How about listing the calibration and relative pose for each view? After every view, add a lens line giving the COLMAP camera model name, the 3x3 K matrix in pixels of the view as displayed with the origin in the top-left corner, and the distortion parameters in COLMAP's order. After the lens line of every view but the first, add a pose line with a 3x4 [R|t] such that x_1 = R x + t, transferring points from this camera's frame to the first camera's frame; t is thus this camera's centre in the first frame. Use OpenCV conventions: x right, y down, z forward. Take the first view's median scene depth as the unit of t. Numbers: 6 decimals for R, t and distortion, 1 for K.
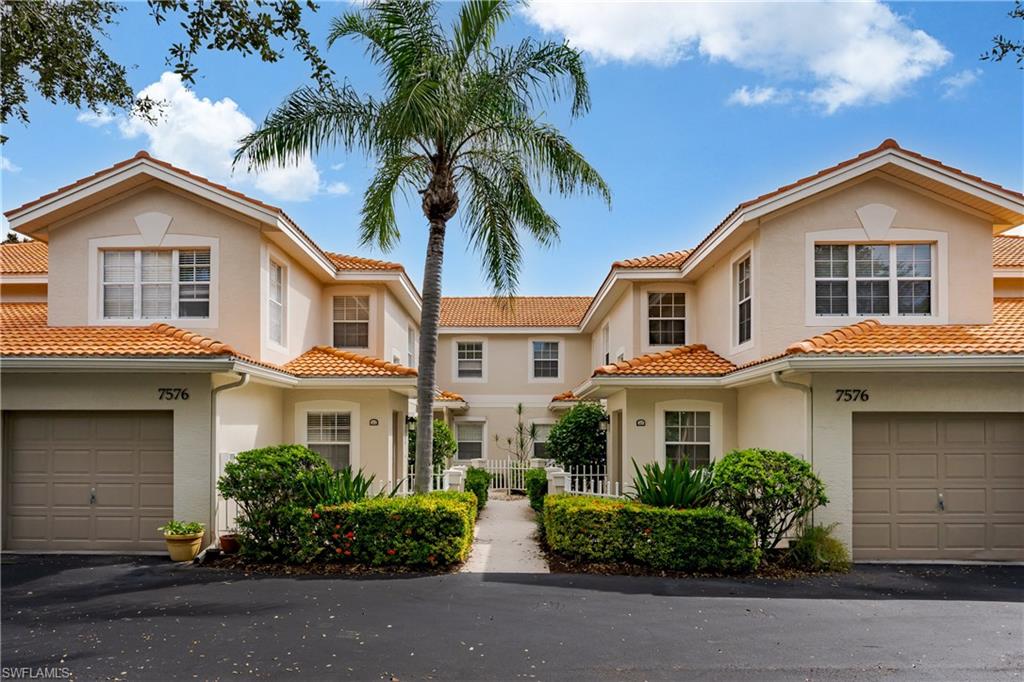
lens RADIAL K [[624.9, 0, 522.1], [0, 624.9, 430.5], [0, 0, 1]] dist [-0.002728, -0.003592]
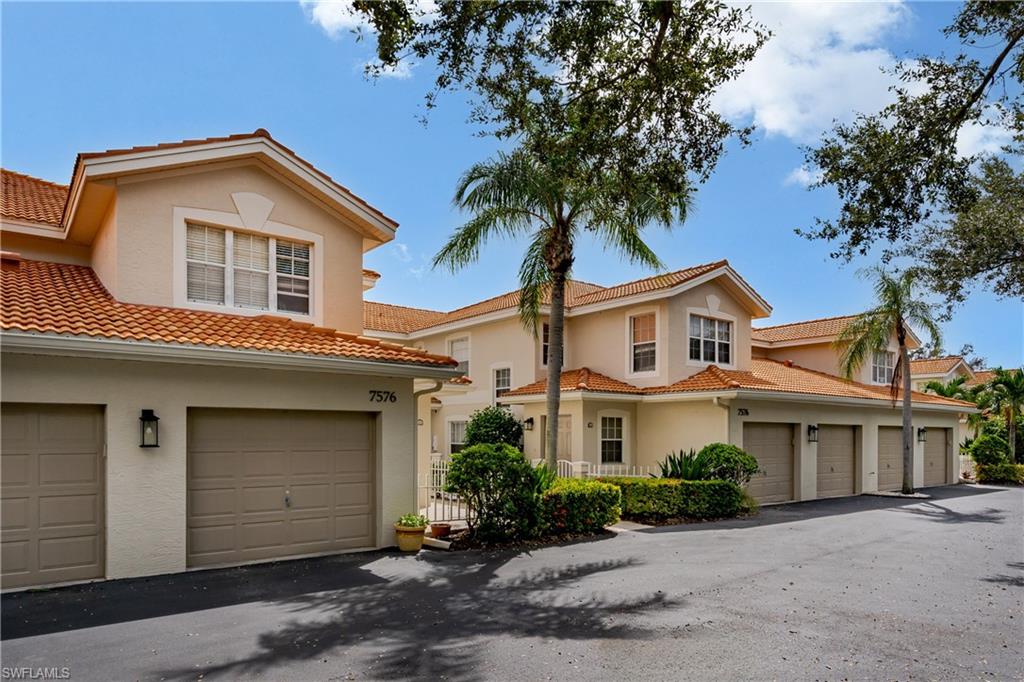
lens RADIAL K [[624.9, 0, 525.4], [0, 624.9, 431.8], [0, 0, 1]] dist [-0.002728, -0.003592]
pose [[0.776376, 0.002402, 0.630266, -0.854023], [-0.005892, 0.999977, 0.003447, -0.002795], [-0.630243, -0.006389, 0.776372, 0.026298]]
